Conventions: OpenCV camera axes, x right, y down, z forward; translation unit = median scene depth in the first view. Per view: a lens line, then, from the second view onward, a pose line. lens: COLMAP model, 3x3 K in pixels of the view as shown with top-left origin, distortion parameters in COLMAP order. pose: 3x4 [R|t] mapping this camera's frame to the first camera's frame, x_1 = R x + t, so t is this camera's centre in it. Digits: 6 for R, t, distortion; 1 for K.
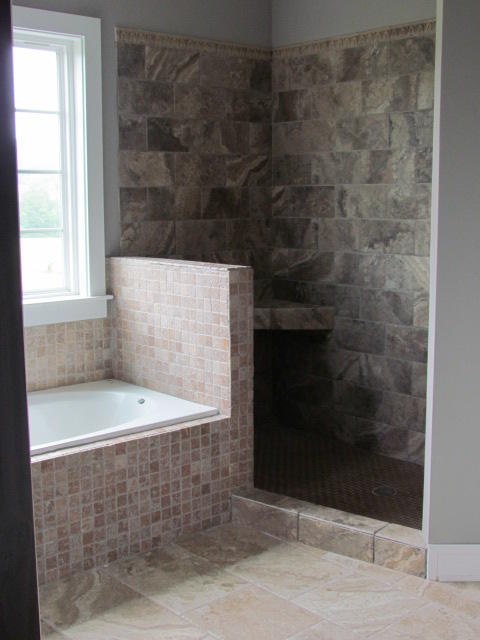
lens RADIAL K [[840.7, 0, 240.0], [0, 840.7, 320.0], [0, 0, 1]] dist [-0.078263, 0.022219]
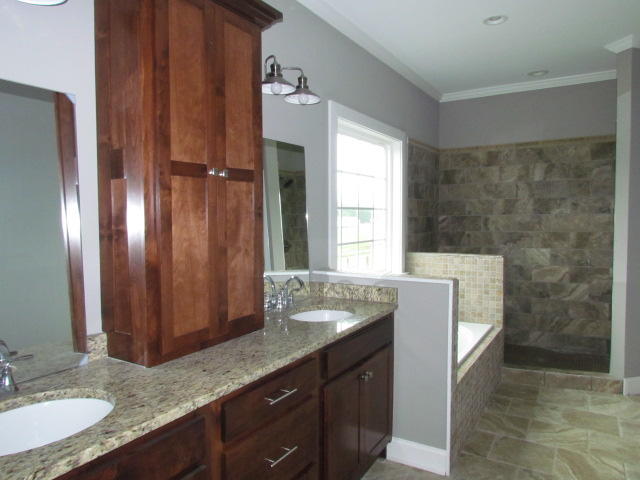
lens RADIAL K [[451.1, 0, 308.1], [0, 451.1, 241.8], [0, 0, 1]] dist [-0.084055, 0.045757]
pose [[0.966519, -0.020178, 0.255799, -0.629484], [0.044448, 0.994998, -0.089456, -0.016435], [-0.252714, 0.097831, 0.962582, 0.052241]]
